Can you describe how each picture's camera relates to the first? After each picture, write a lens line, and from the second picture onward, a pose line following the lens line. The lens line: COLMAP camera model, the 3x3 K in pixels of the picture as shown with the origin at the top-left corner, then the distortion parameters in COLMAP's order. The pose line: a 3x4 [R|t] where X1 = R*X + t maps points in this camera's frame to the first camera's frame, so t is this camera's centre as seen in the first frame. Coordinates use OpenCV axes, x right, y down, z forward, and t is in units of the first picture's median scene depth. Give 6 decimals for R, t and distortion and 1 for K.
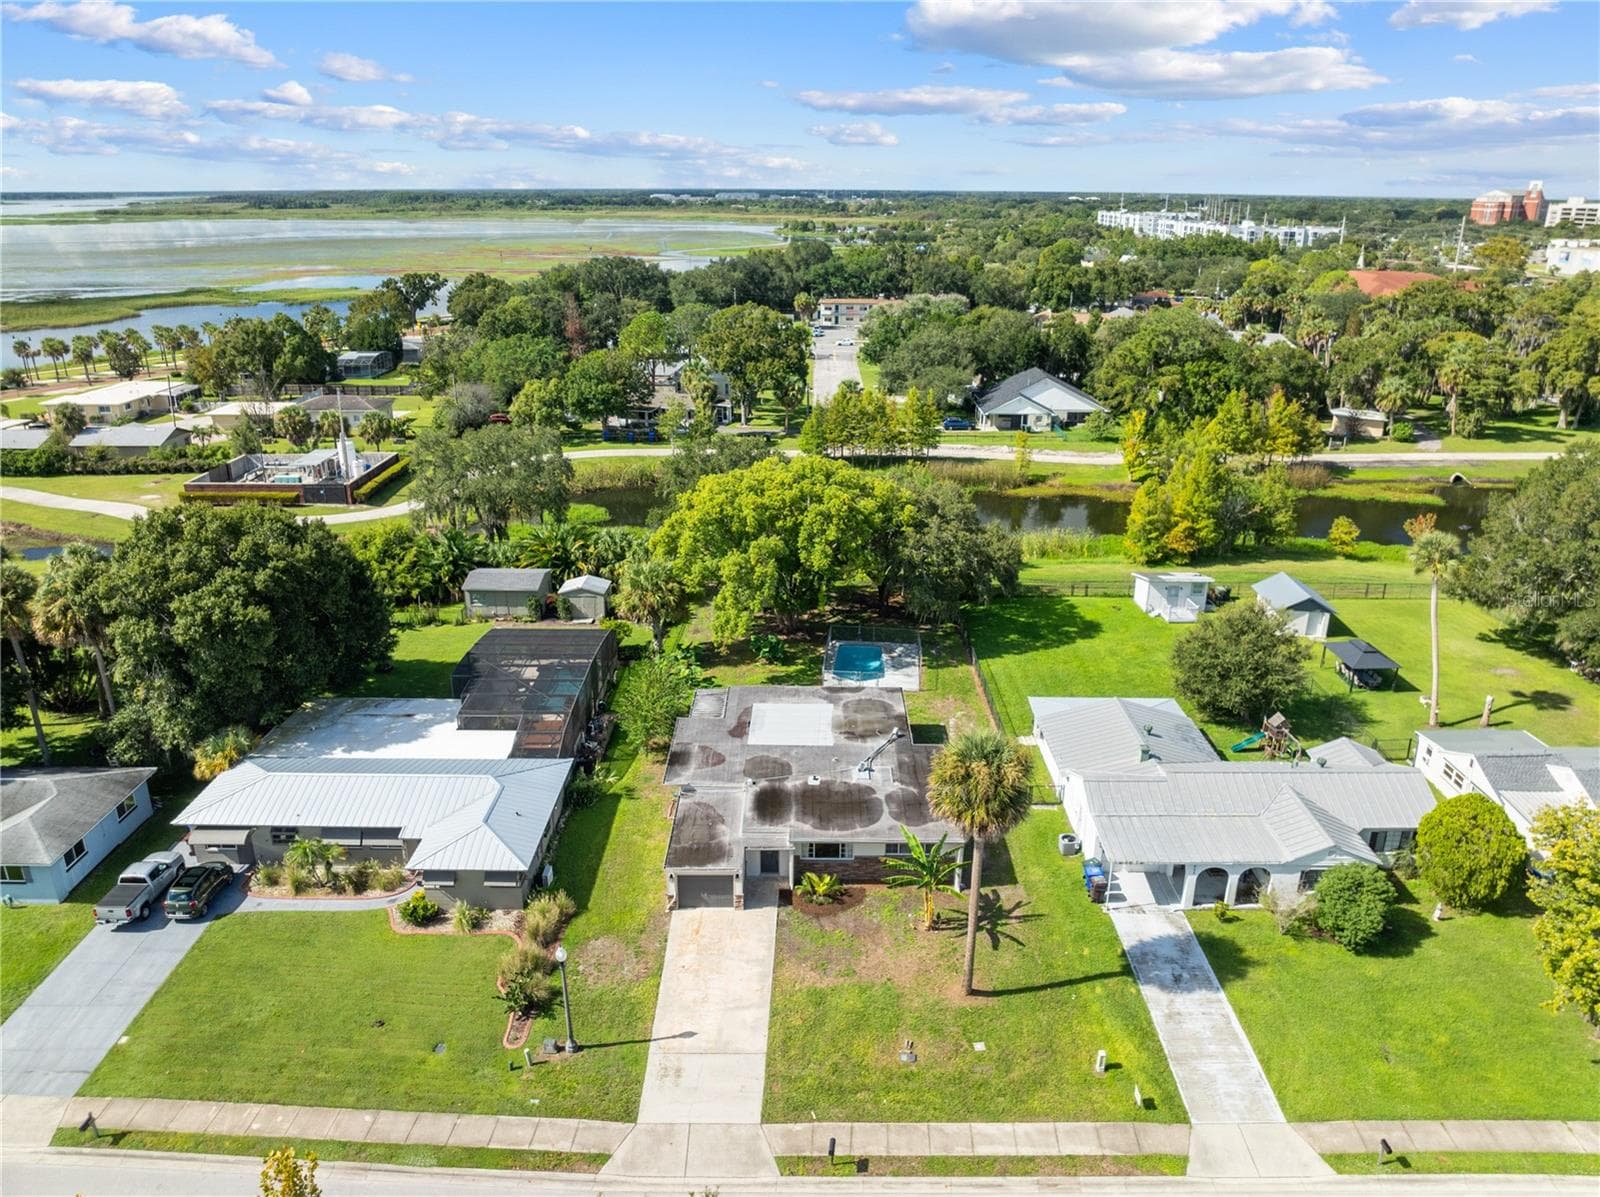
lens RADIAL K [[1123.4, 0, 808.6], [0, 1123.4, 600.4], [0, 0, 1]] dist [-0.038326, 0.009850]
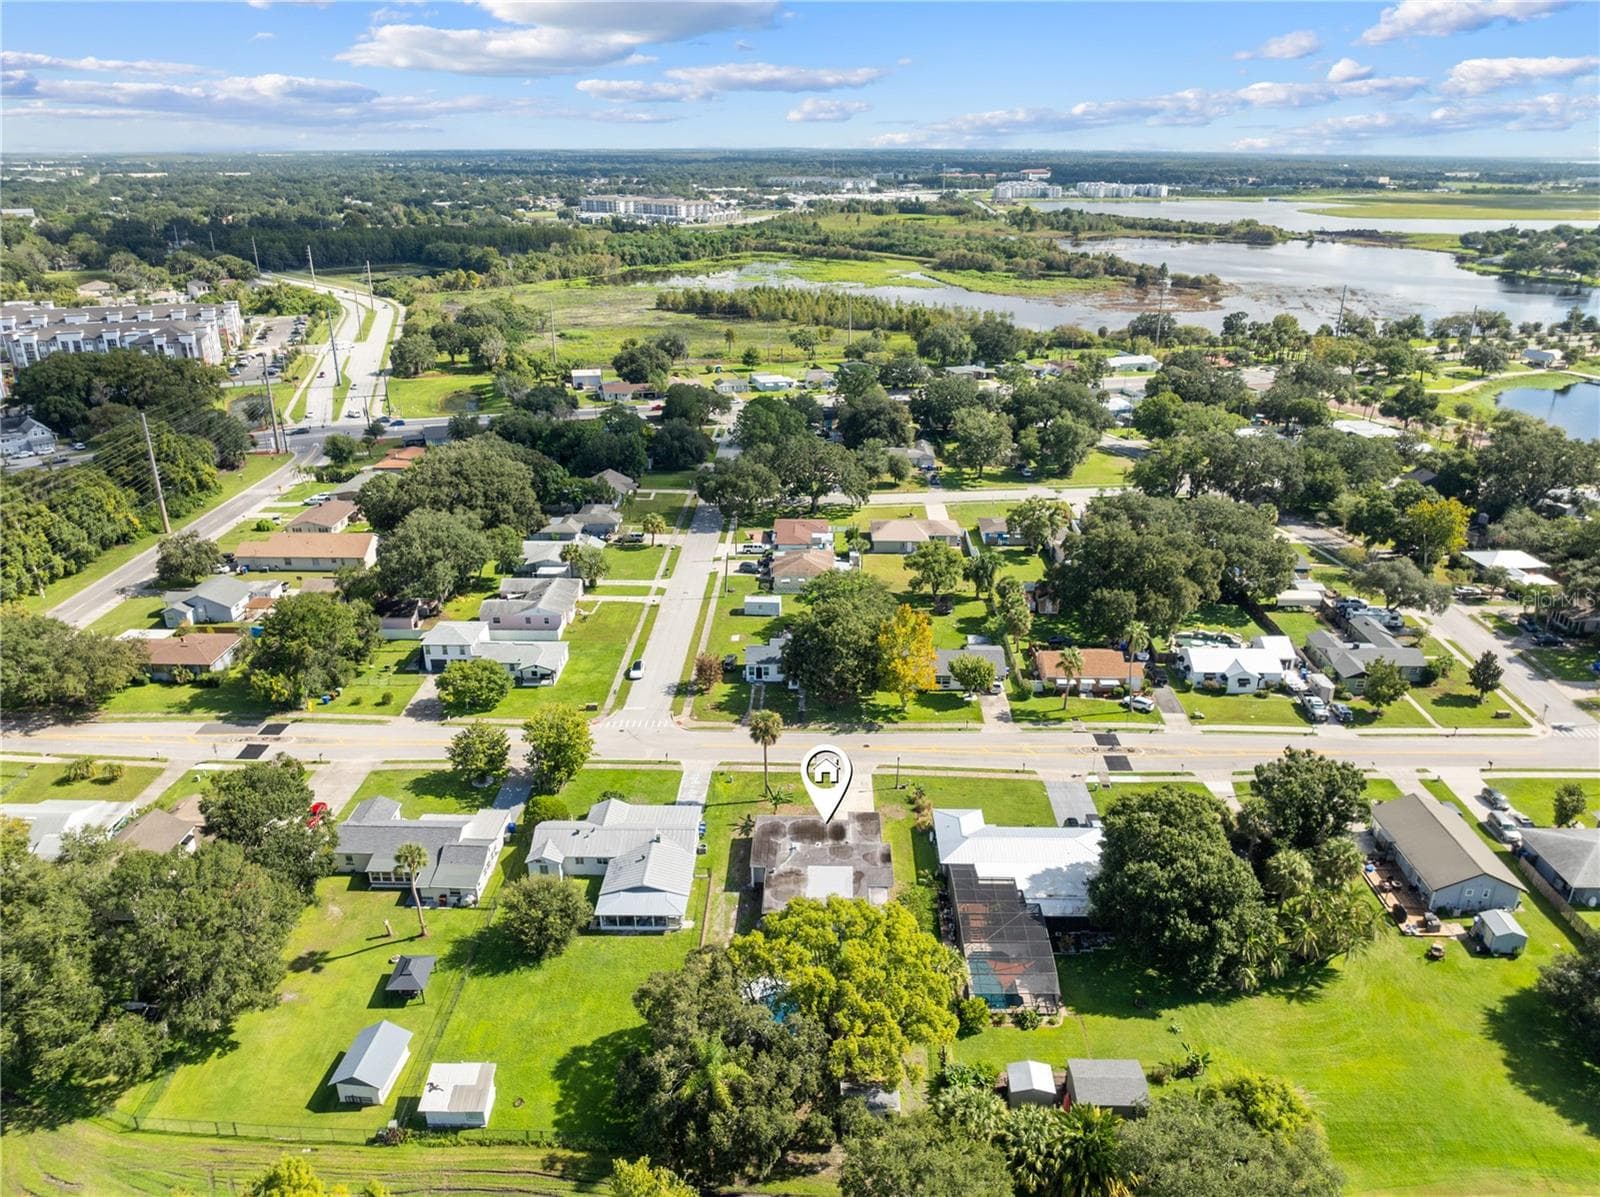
lens RADIAL K [[1123.4, 0, 807.8], [0, 1123.4, 601.2], [0, 0, 1]] dist [-0.038326, 0.009850]
pose [[-0.999805, -0.014905, 0.012952, 0.003573], [-0.002234, 0.737113, 0.675766, -1.225116], [-0.019620, 0.675606, -0.737002, 1.722507]]
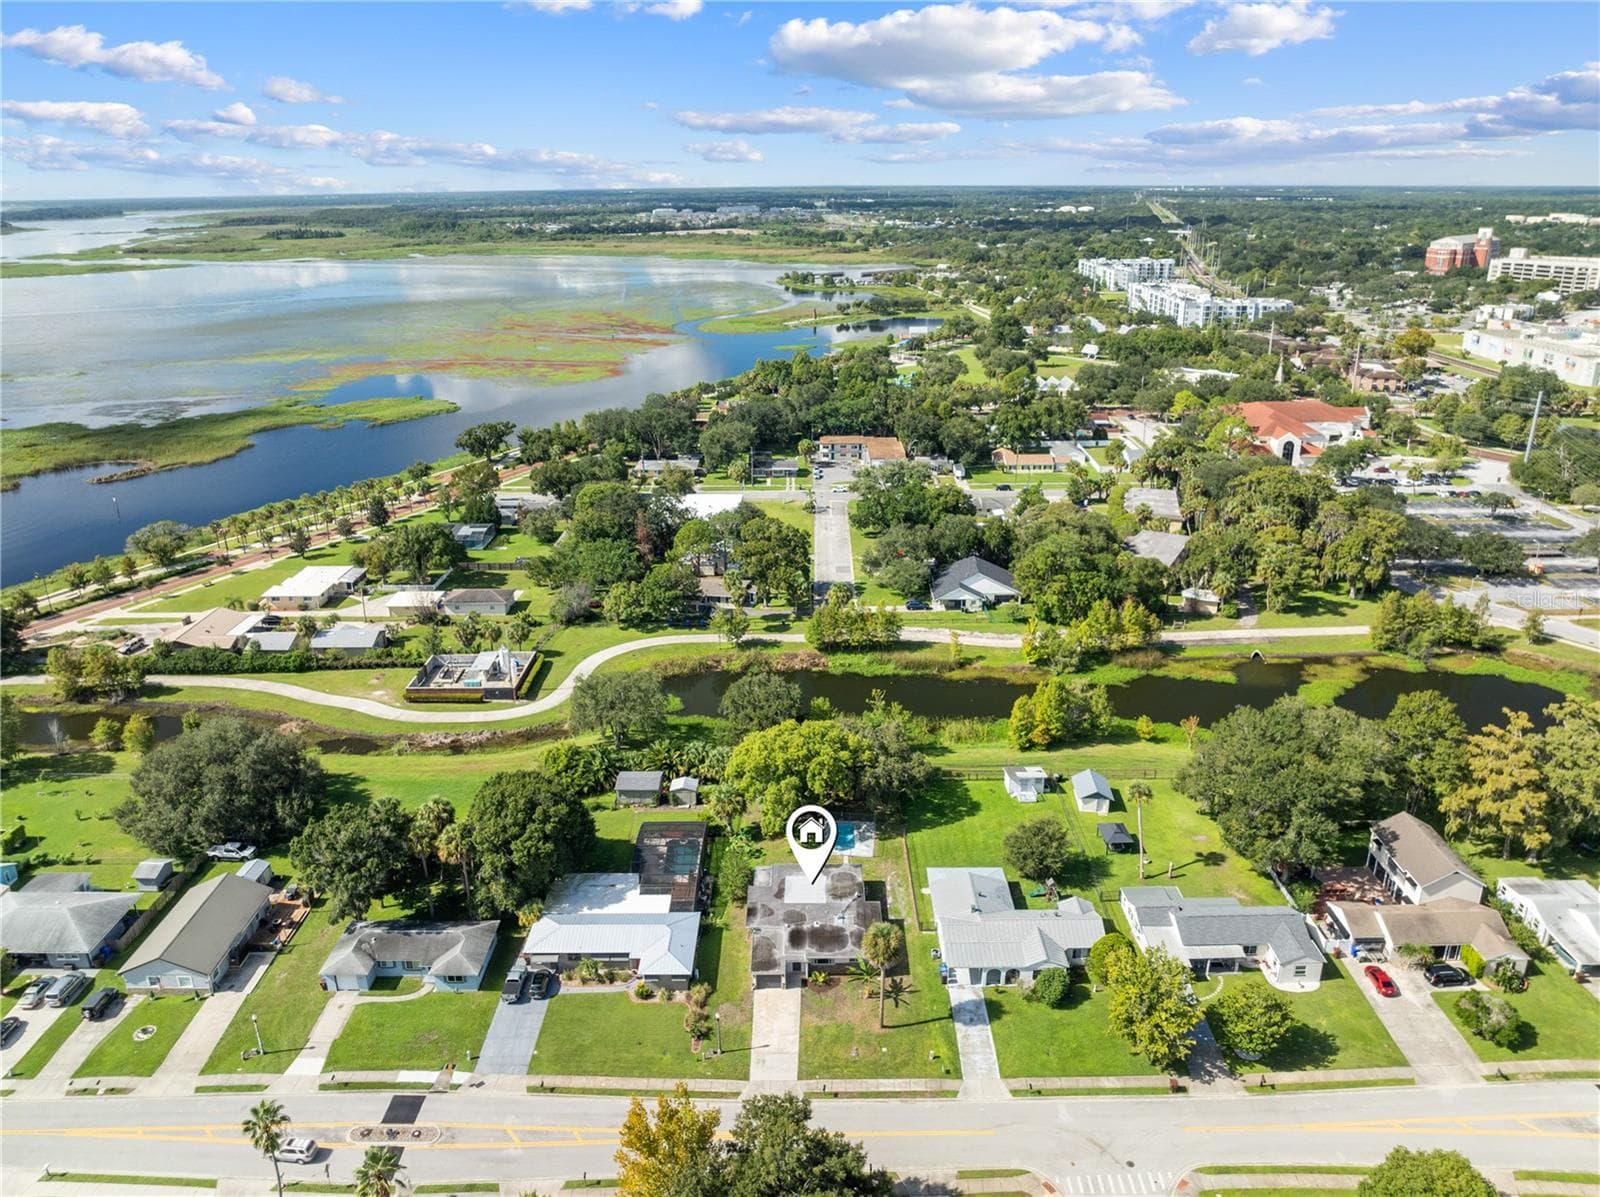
lens RADIAL K [[1123.4, 0, 808.2], [0, 1123.4, 596.4], [0, 0, 1]] dist [-0.038326, 0.009850]
pose [[0.999895, -0.013761, -0.004561, 0.005394], [0.013765, 0.999905, 0.000662, -0.355419], [0.004552, -0.000724, 0.999989, -0.861163]]
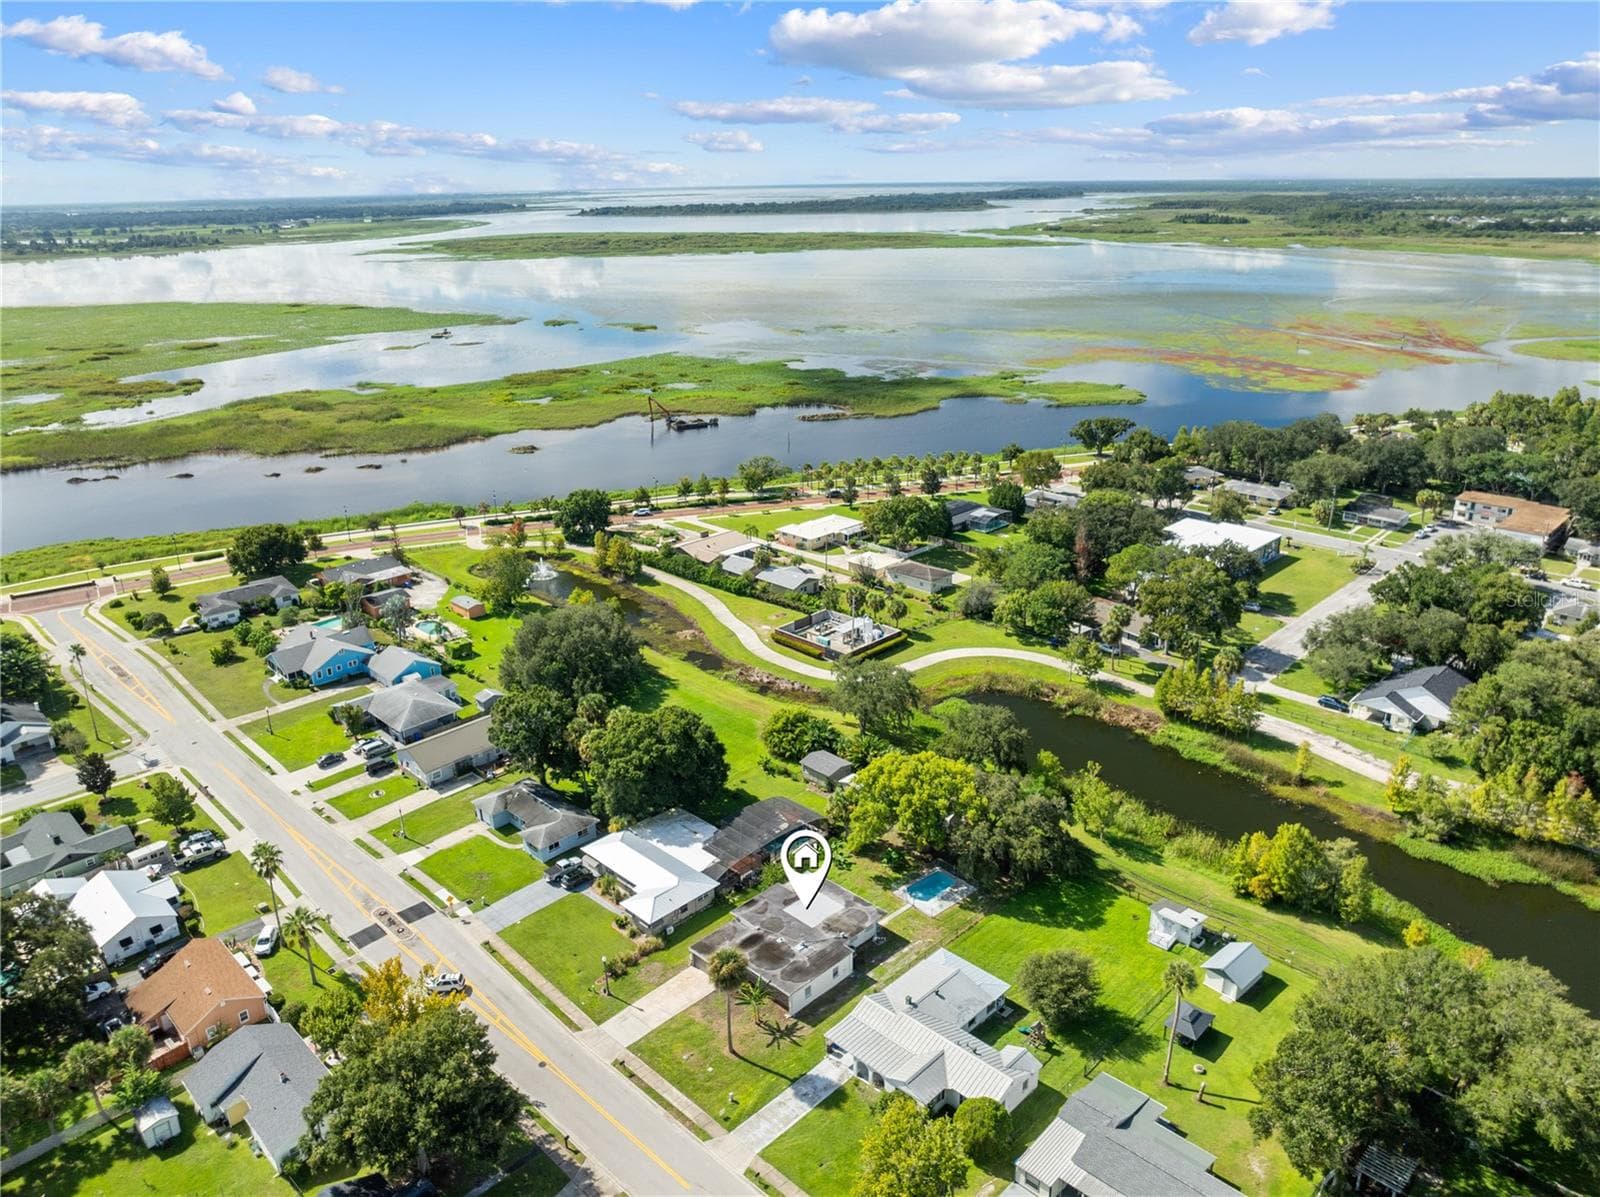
lens RADIAL K [[1123.4, 0, 810.6], [0, 1123.4, 597.5], [0, 0, 1]] dist [-0.038326, 0.009850]
pose [[0.718014, 0.226525, -0.658135, 0.989118], [-0.221635, 0.970749, 0.092325, -0.516585], [0.659798, 0.079575, 0.747218, -0.451384]]
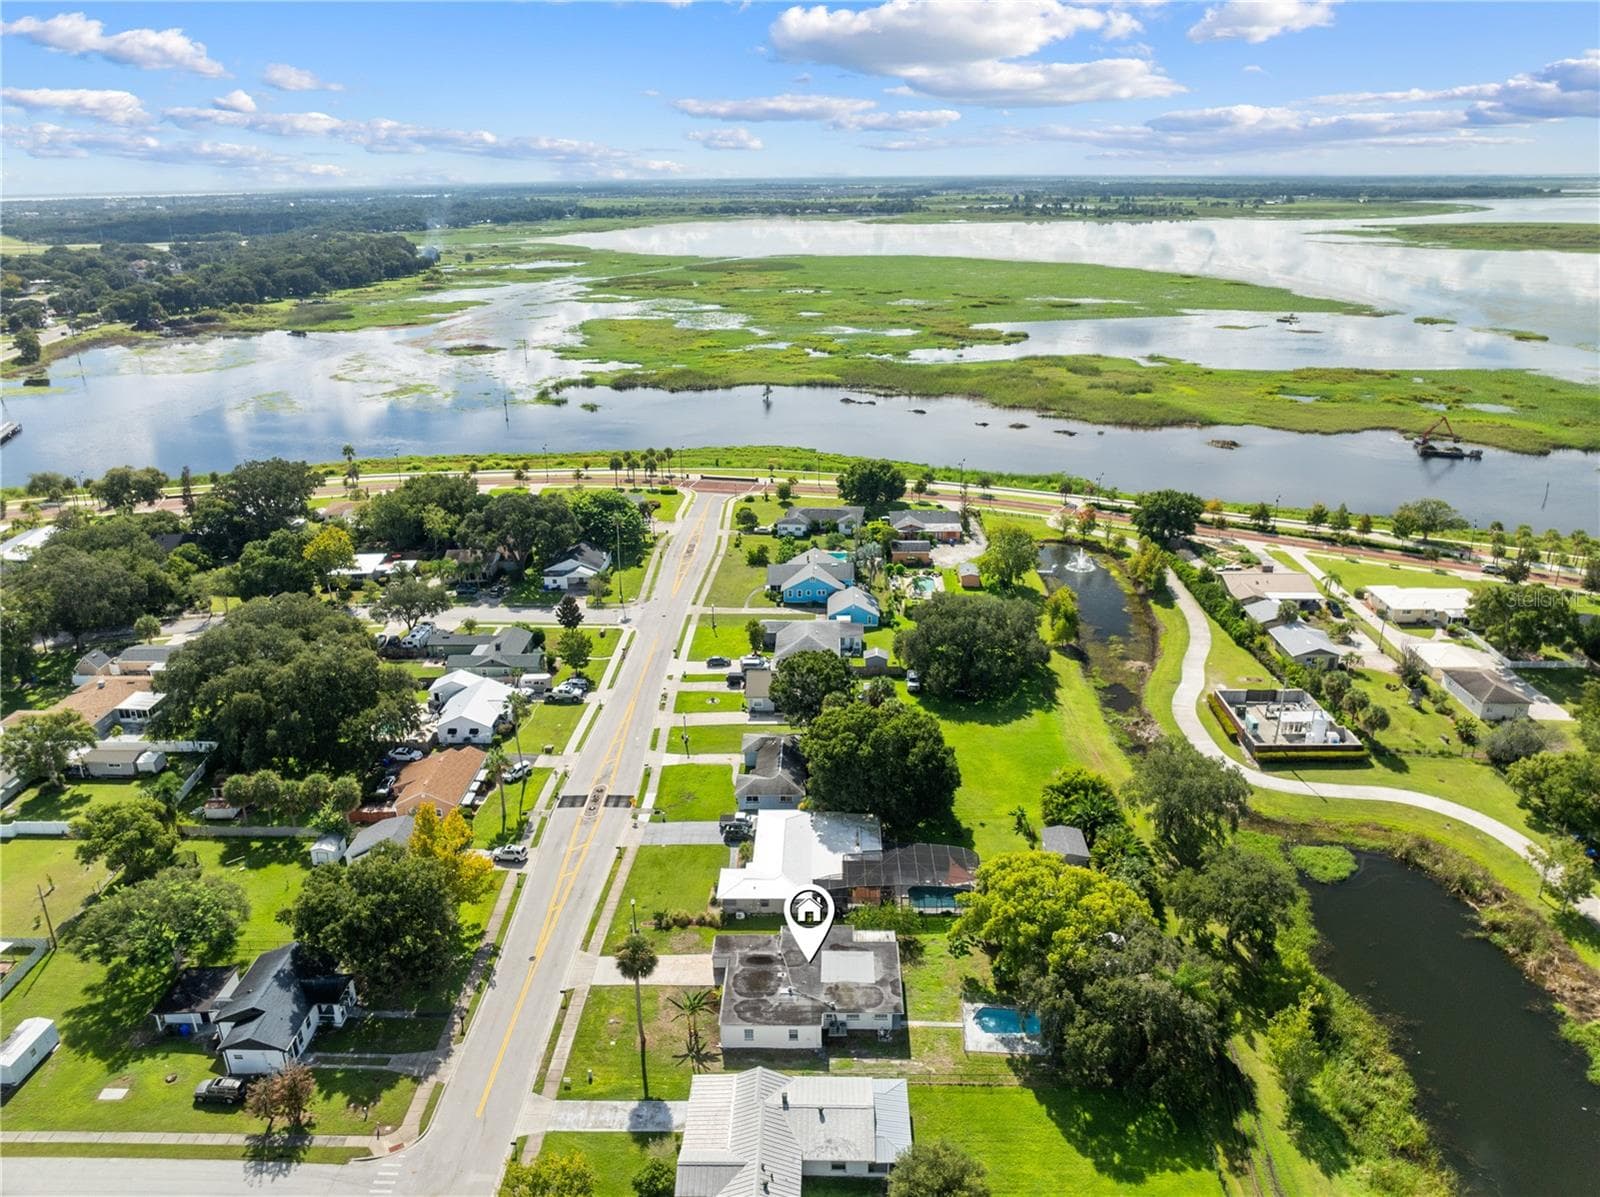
lens RADIAL K [[1123.4, 0, 812.4], [0, 1123.4, 602.8], [0, 0, 1]] dist [-0.038326, 0.009850]
pose [[-0.015424, 0.352964, -0.935510, 1.212804], [-0.334614, 0.879852, 0.337482, -0.820545], [0.942229, 0.318240, 0.104536, 0.496603]]
